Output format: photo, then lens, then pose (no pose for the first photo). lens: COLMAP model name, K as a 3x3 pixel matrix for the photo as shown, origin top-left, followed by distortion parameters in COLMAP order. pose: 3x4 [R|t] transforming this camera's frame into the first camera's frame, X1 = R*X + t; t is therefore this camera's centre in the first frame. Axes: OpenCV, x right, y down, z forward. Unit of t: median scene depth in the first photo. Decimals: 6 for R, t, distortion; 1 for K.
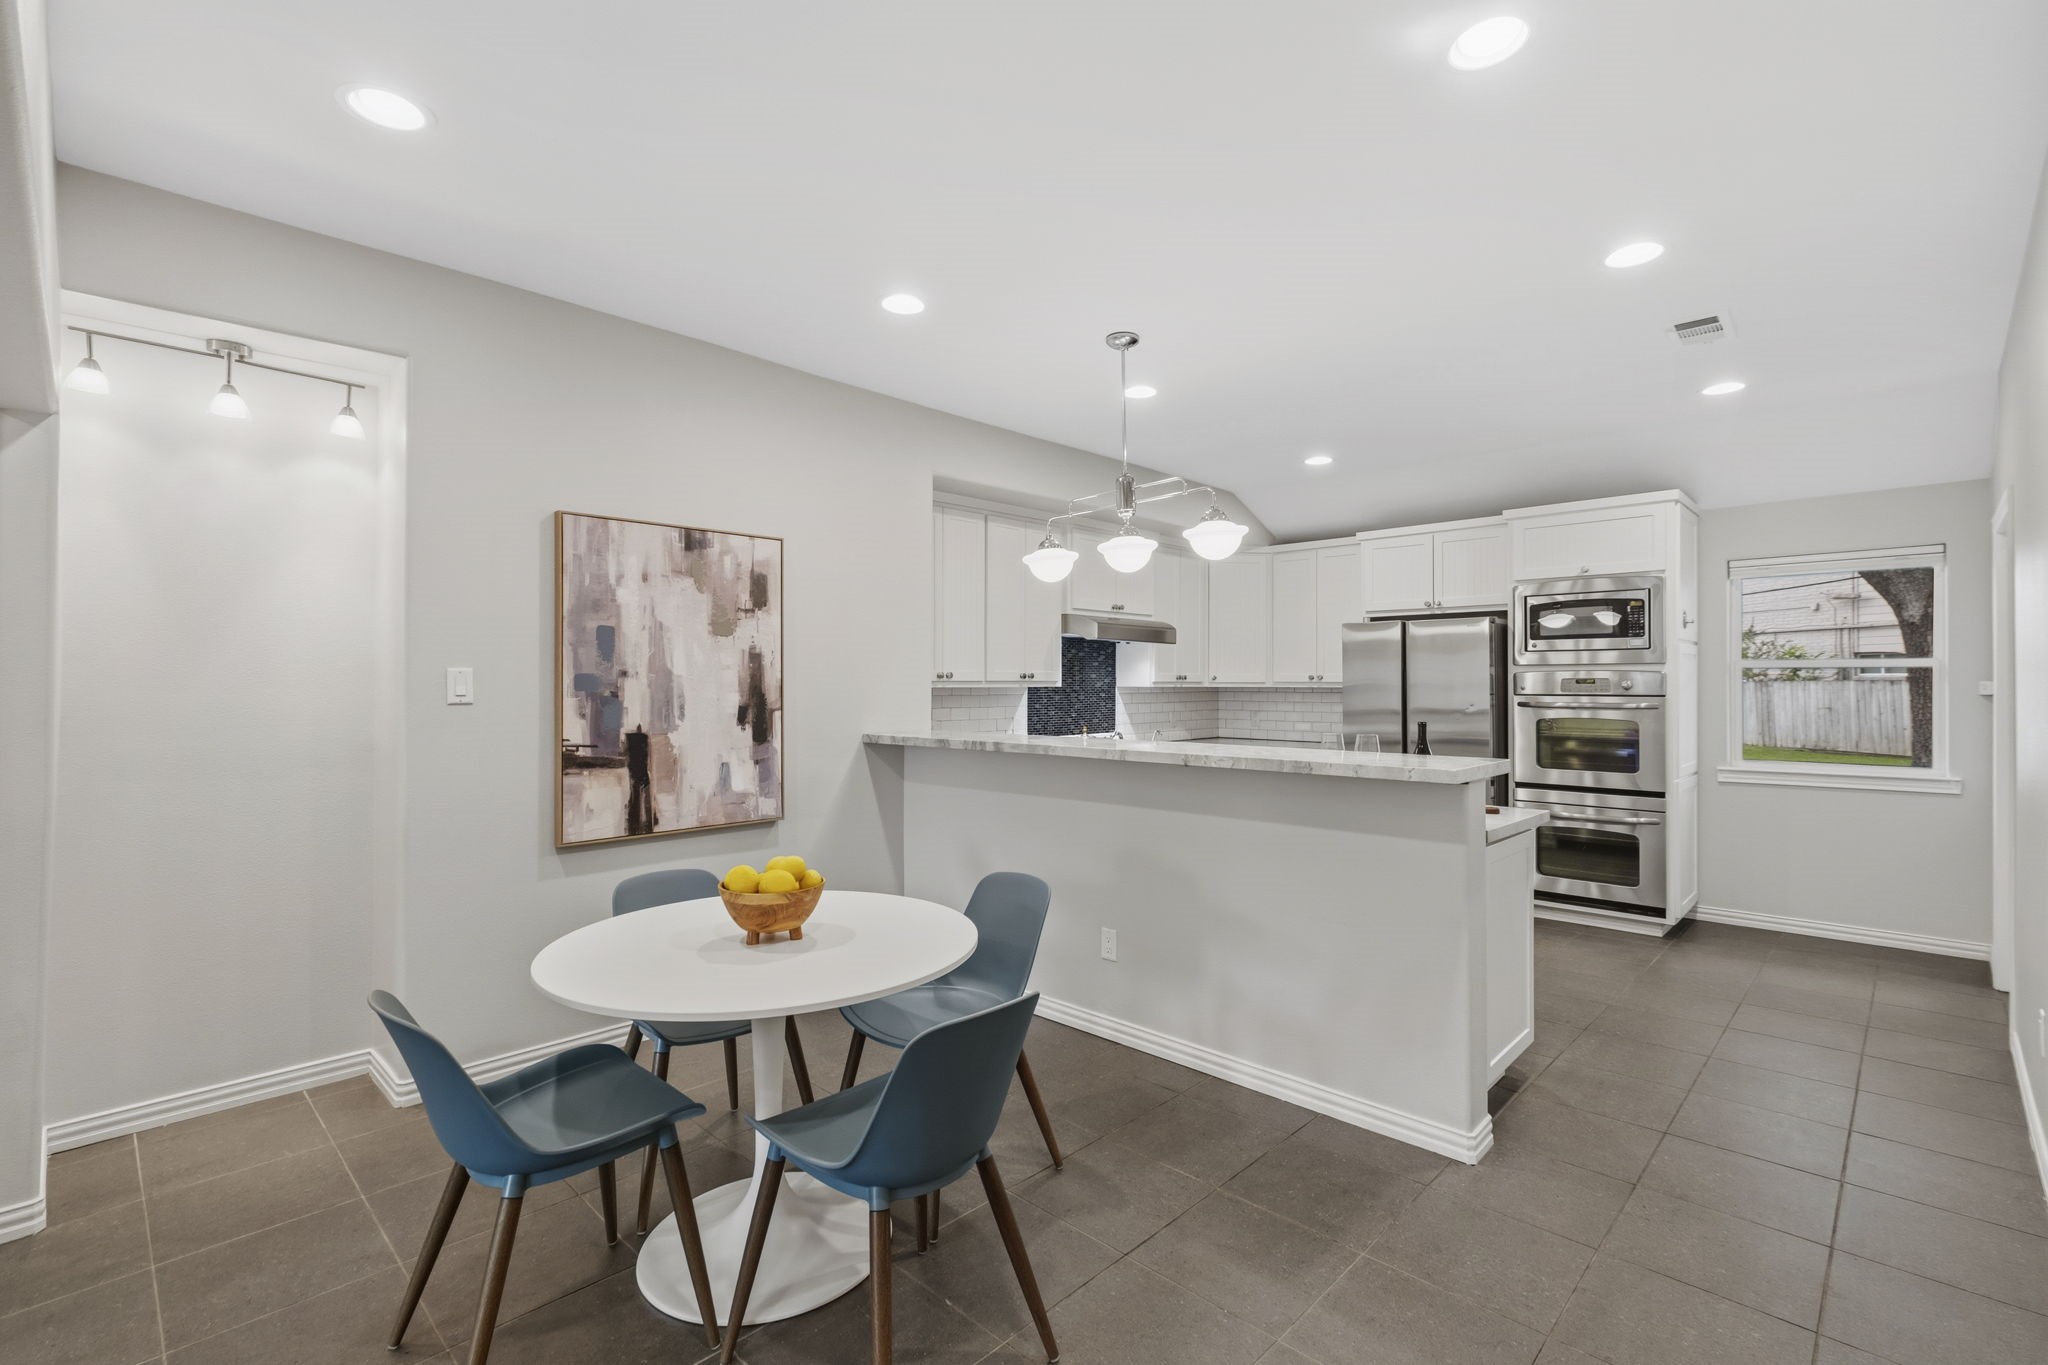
lens RADIAL K [[907.6, 0, 1034.3], [0, 907.6, 683.7], [0, 0, 1]] dist [-0.002214, -0.000164]
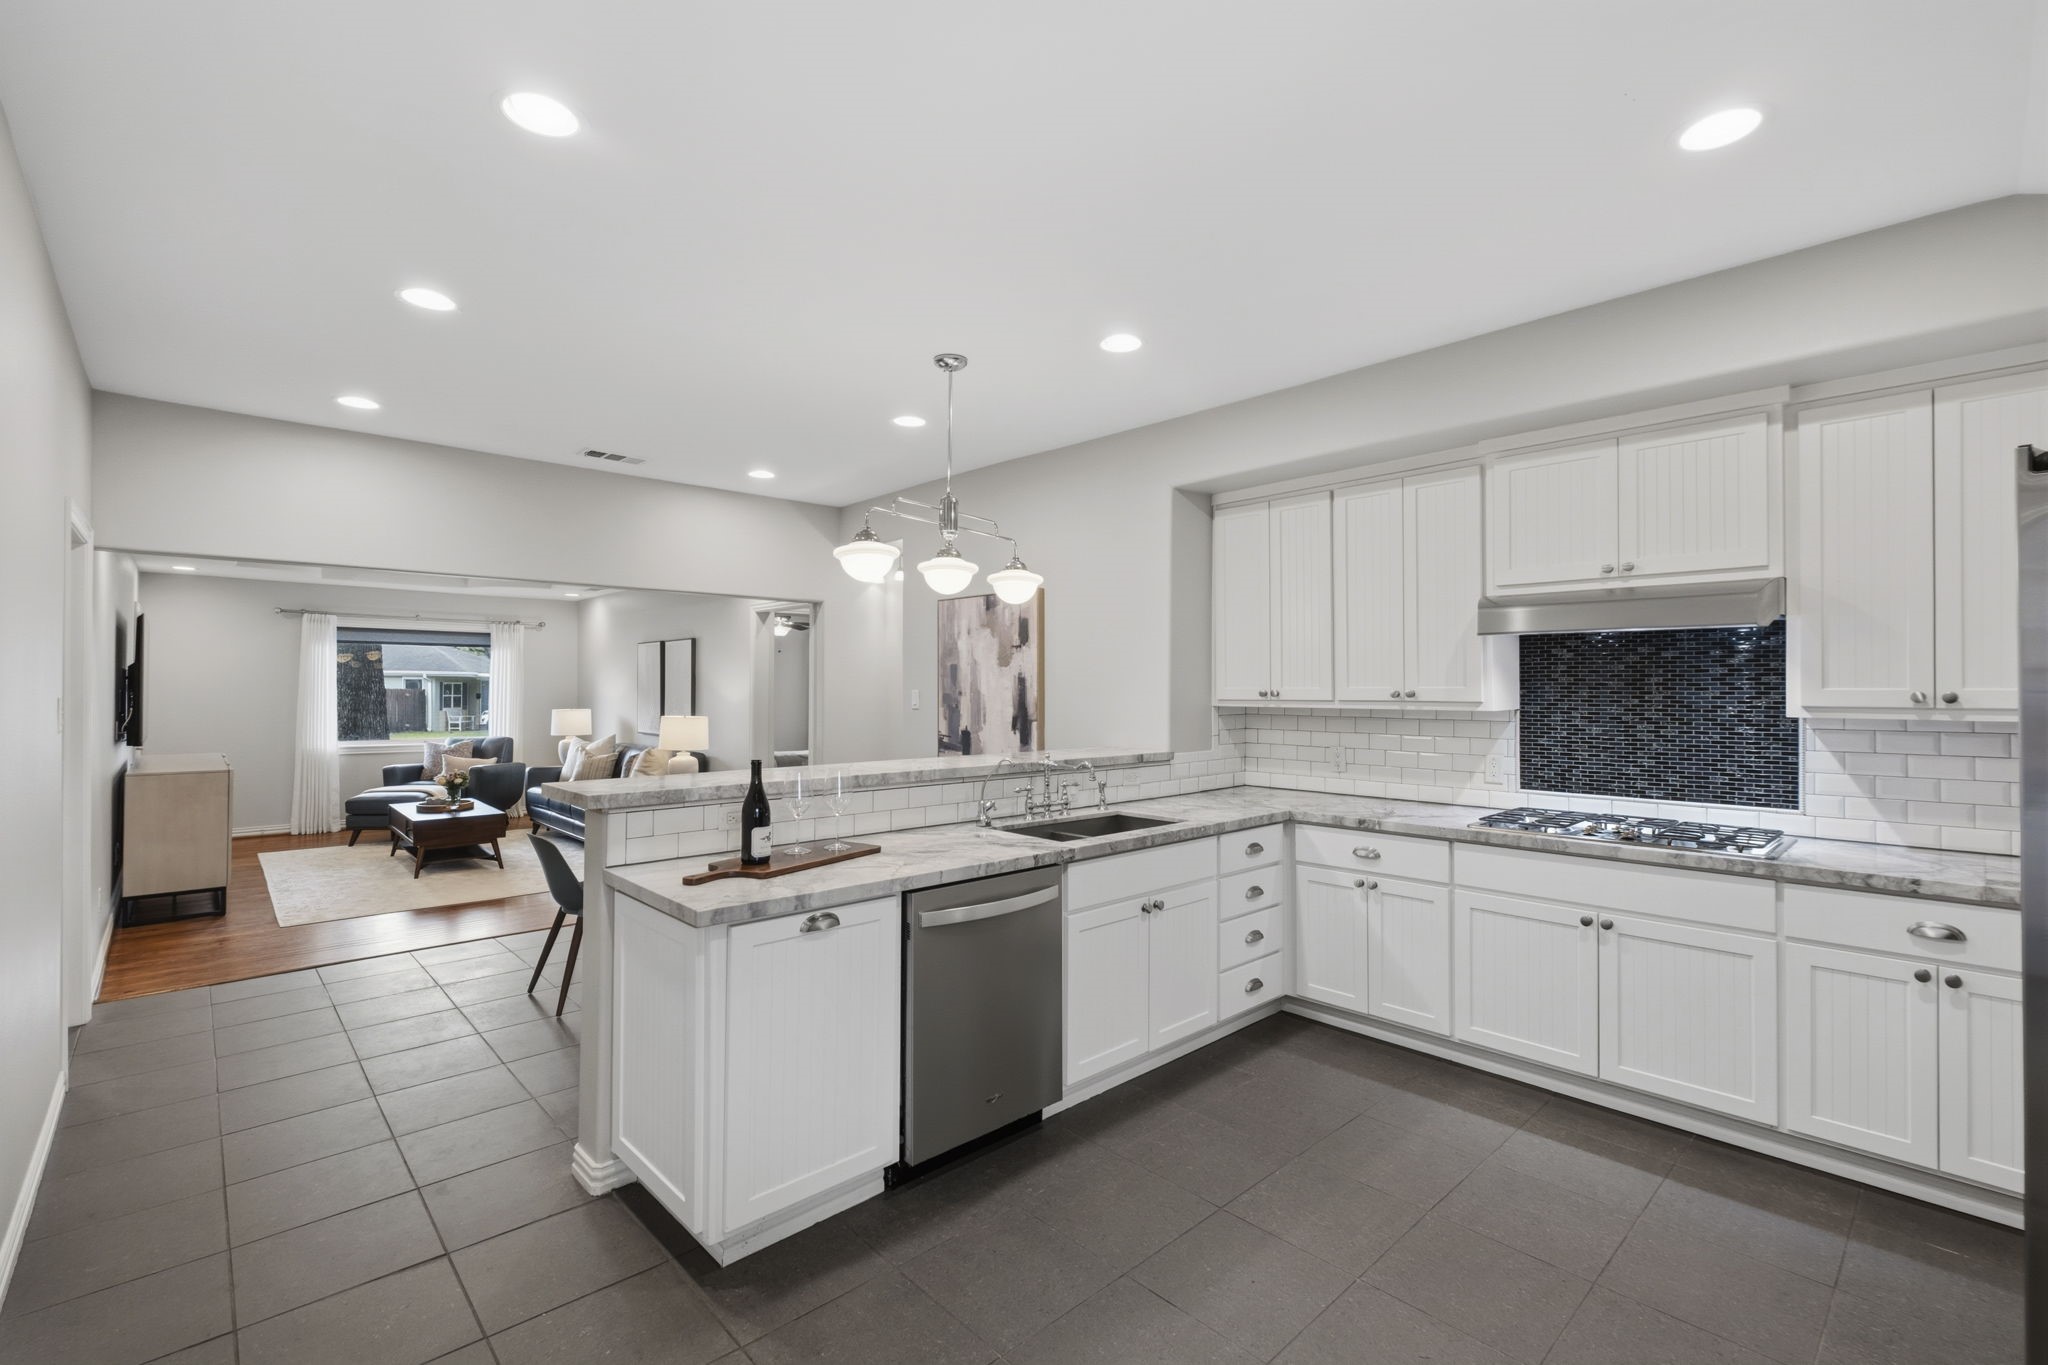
lens RADIAL K [[907.6, 0, 1030.2], [0, 907.6, 675.8], [0, 0, 1]] dist [-0.002214, -0.000164]
pose [[-0.049130, -0.014757, -0.998683, 0.755514], [-0.002360, 0.999890, -0.014659, -0.012243], [0.998790, 0.001636, -0.049159, 0.786753]]
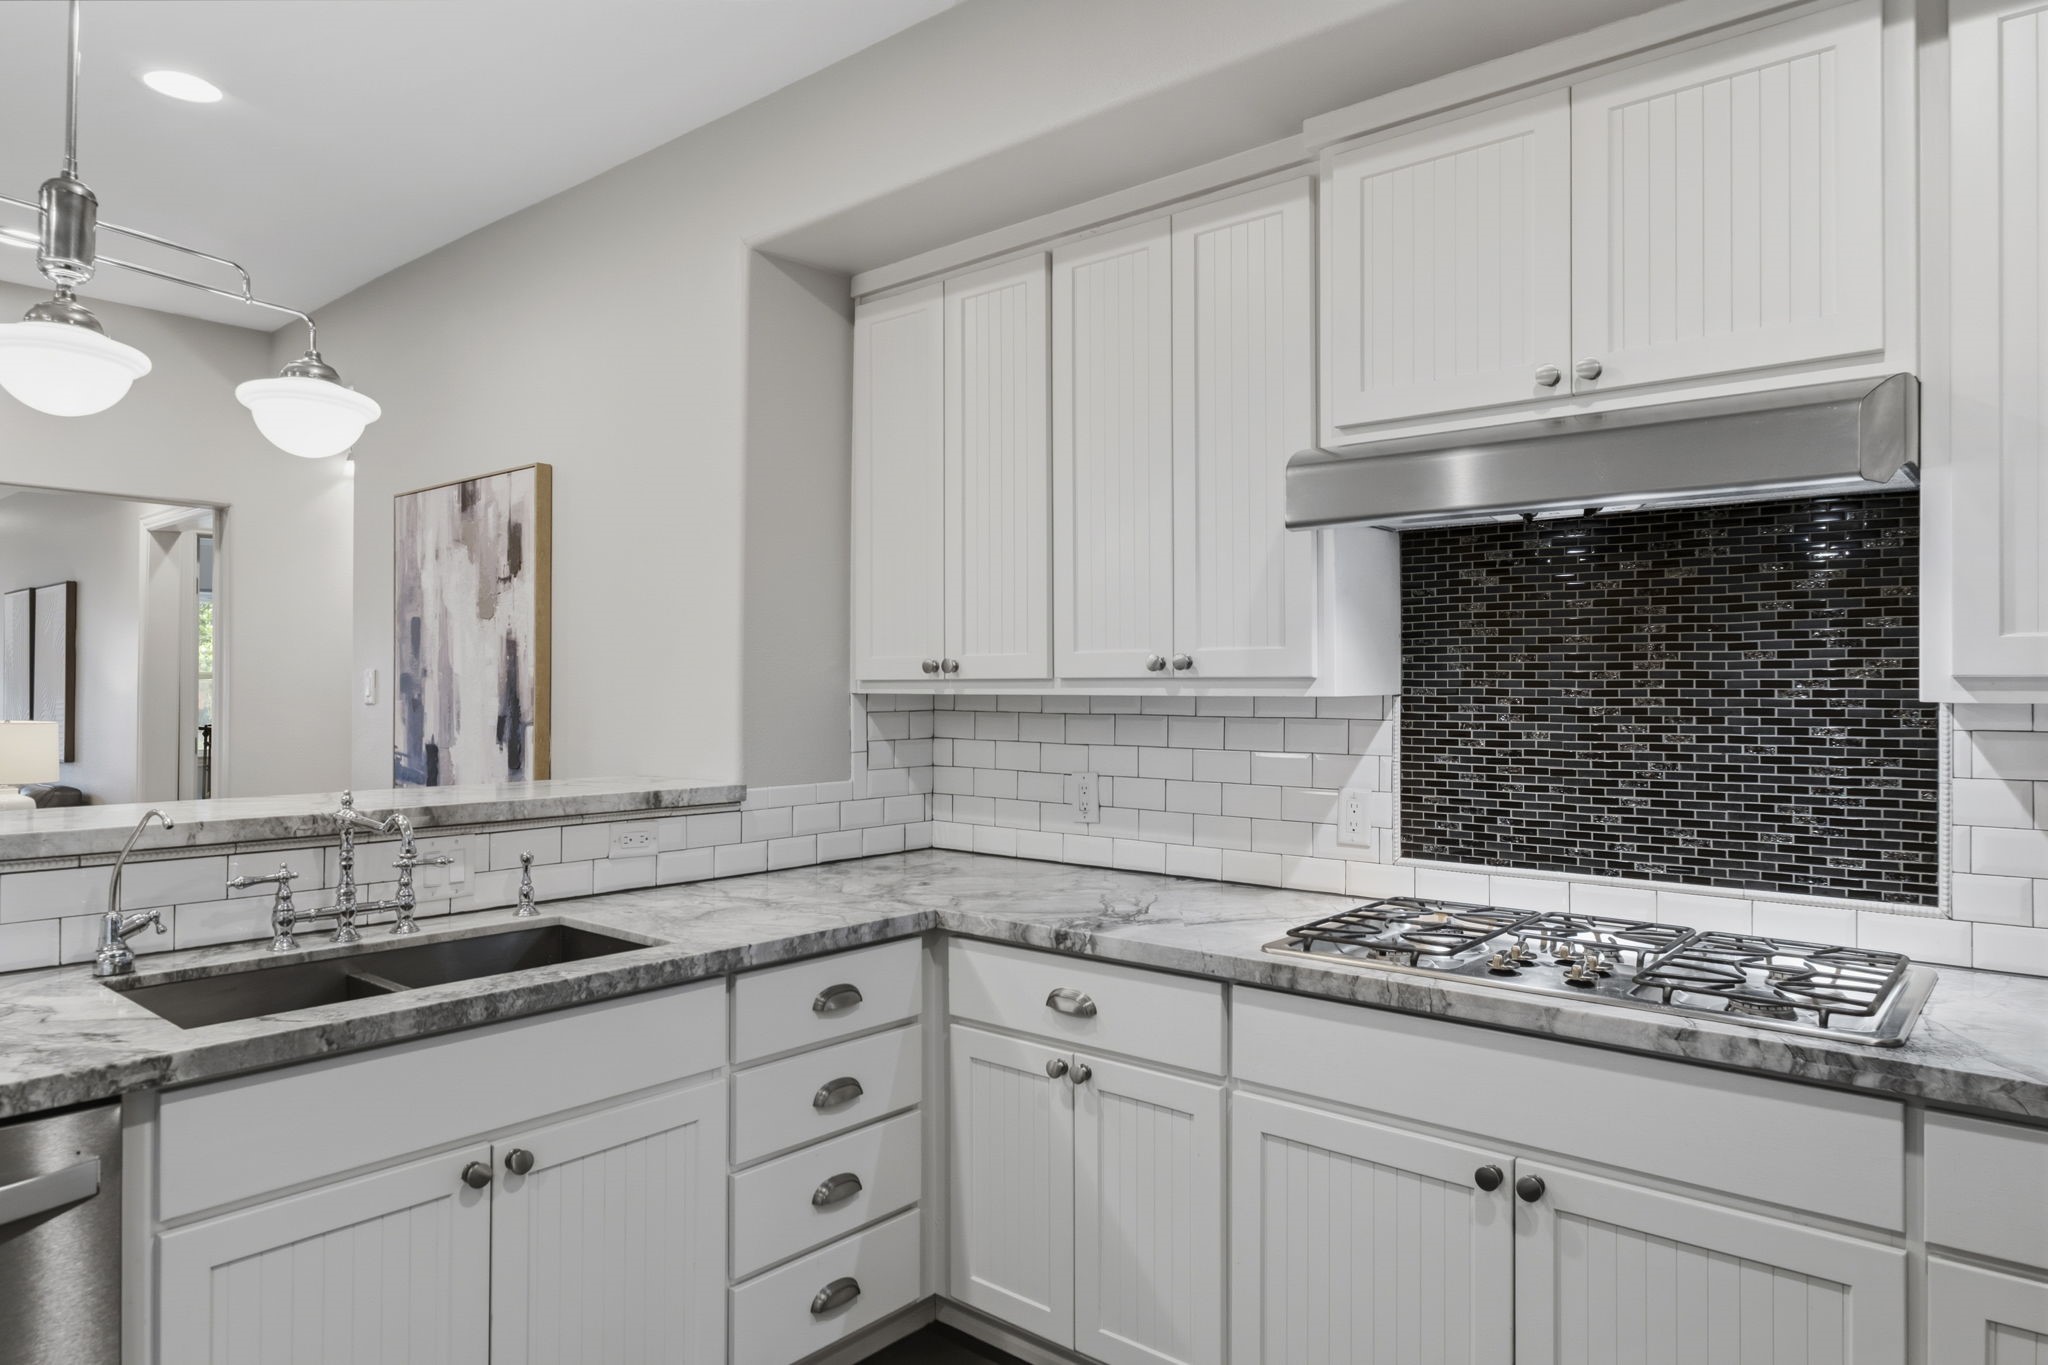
lens RADIAL K [[1265.4, 0, 1031.1], [0, 1265.4, 673.7], [0, 0, 1]] dist [-0.010306, 0.009759]
pose [[0.063879, -0.011631, -0.997890, 0.489143], [-0.002760, 0.999926, -0.011832, 0.001440], [0.997954, 0.003510, 0.063843, 0.970876]]
